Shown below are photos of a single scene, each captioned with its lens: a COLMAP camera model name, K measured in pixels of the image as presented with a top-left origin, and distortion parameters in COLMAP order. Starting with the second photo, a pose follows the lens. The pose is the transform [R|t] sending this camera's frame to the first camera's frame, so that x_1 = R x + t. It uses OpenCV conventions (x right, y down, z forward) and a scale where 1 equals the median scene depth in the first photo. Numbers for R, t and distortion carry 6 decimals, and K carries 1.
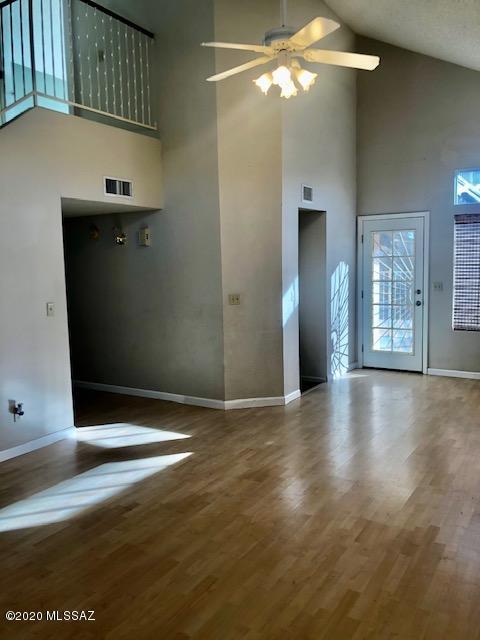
lens RADIAL K [[531.0, 0, 240.0], [0, 531.0, 320.0], [0, 0, 1]] dist [0.046428, -0.041318]
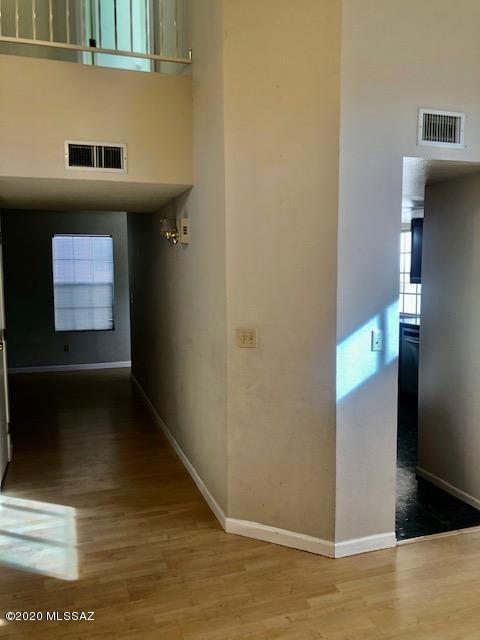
lens RADIAL K [[540.6, 0, 240.2], [0, 540.6, 312.4], [0, 0, 1]] dist [0.051531, -0.003606]
pose [[0.768631, 0.069444, -0.635912, 0.336683], [-0.077309, 0.996888, 0.015419, -0.073529], [0.635003, 0.037310, 0.771608, 0.559354]]
